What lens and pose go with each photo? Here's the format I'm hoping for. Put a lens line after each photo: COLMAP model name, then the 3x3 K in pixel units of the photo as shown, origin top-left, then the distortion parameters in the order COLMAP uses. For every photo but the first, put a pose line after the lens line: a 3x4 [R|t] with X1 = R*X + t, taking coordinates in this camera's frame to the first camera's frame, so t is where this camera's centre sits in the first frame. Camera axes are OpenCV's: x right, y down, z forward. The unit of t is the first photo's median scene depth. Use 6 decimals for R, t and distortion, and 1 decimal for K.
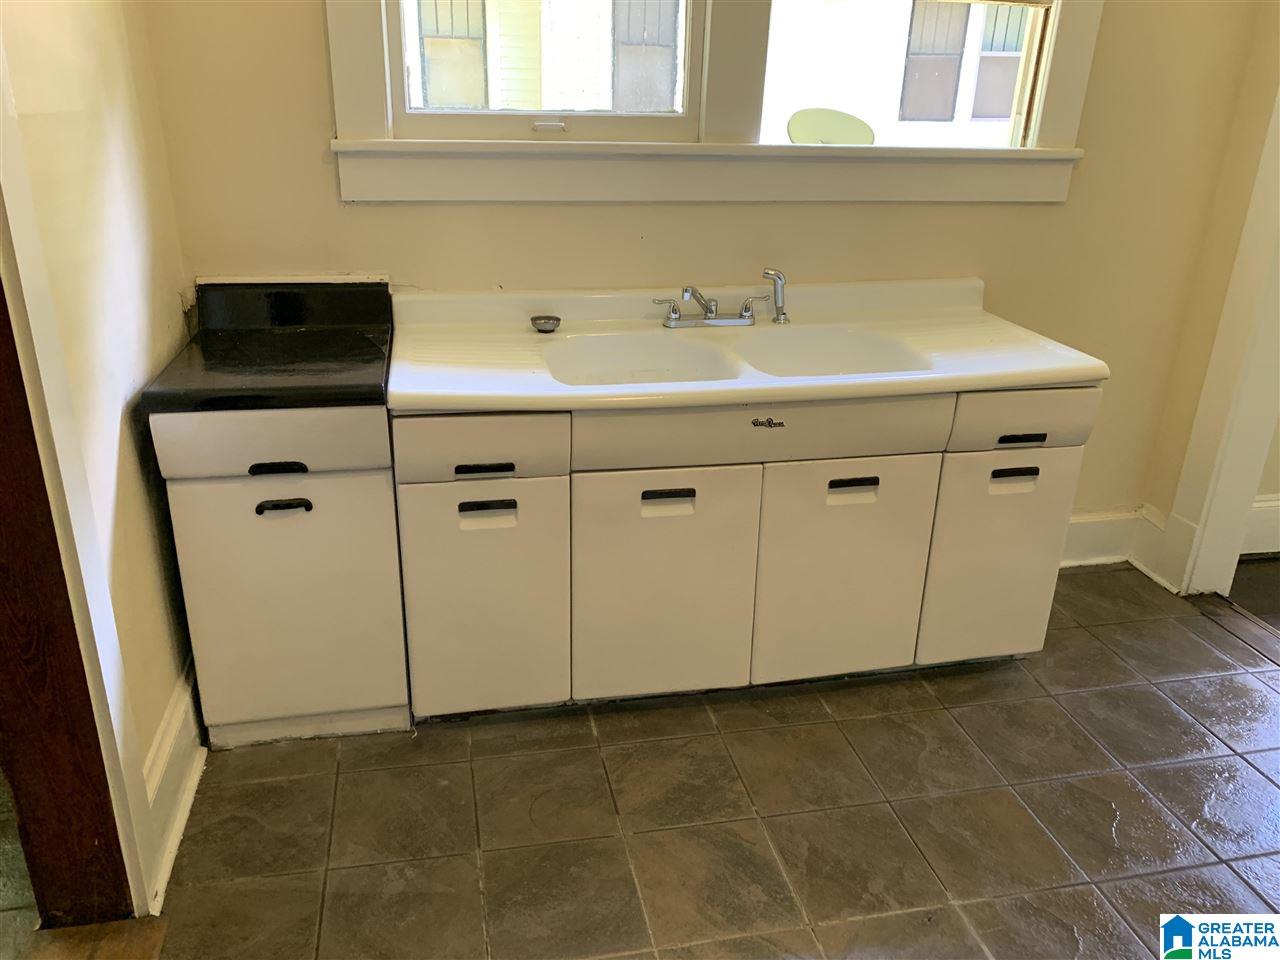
lens RADIAL K [[977.3, 0, 639.1], [0, 977.3, 482.3], [0, 0, 1]] dist [0.011257, -0.020305]
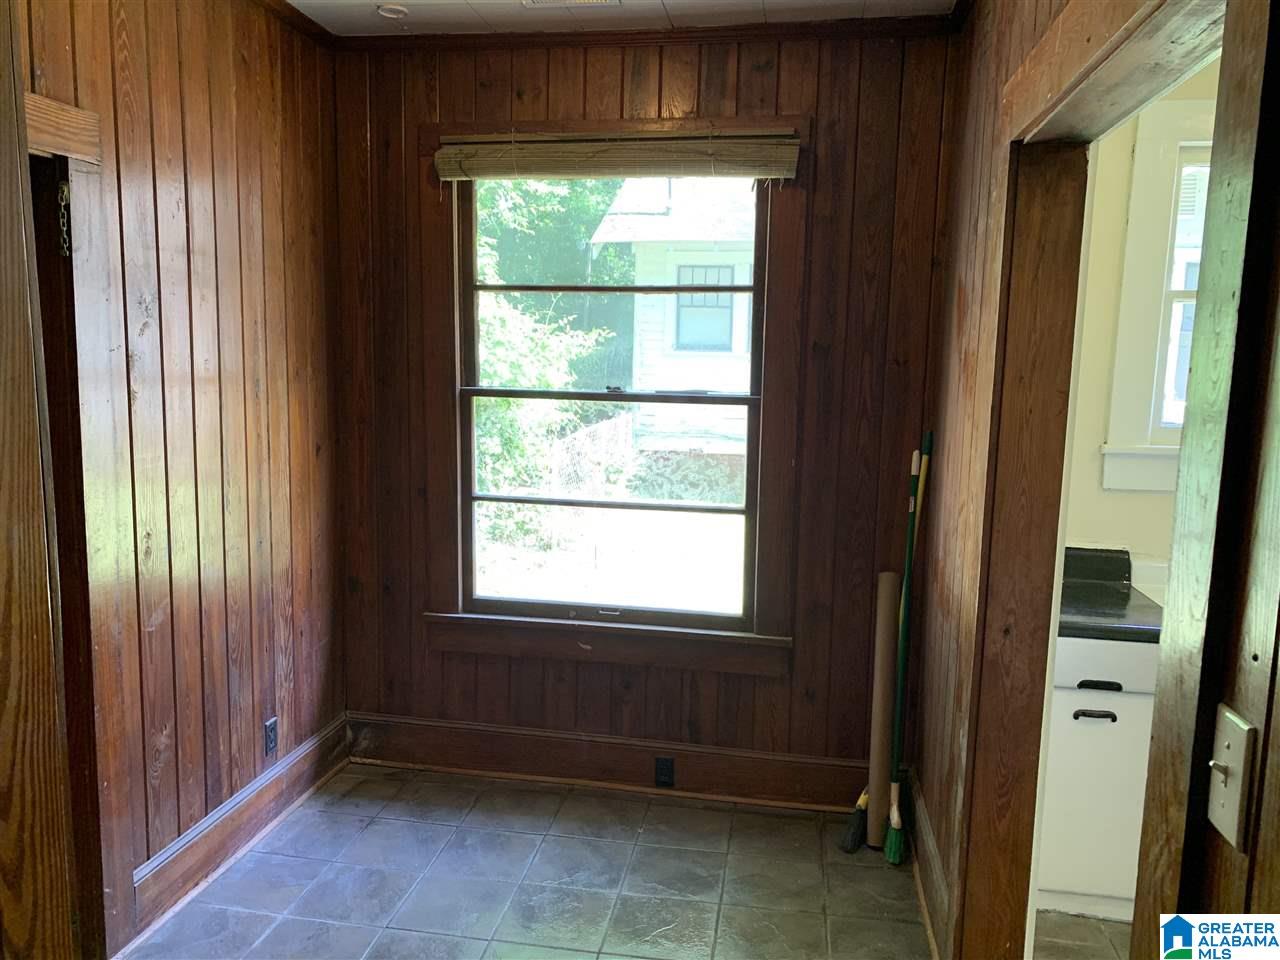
lens RADIAL K [[977.3, 0, 636.9], [0, 977.3, 476.1], [0, 0, 1]] dist [0.011257, -0.020305]
pose [[0.927758, 0.046905, -0.370222, -0.459842], [-0.141968, 0.961838, -0.233907, 0.108747], [0.345123, 0.269569, 0.899012, -0.471322]]
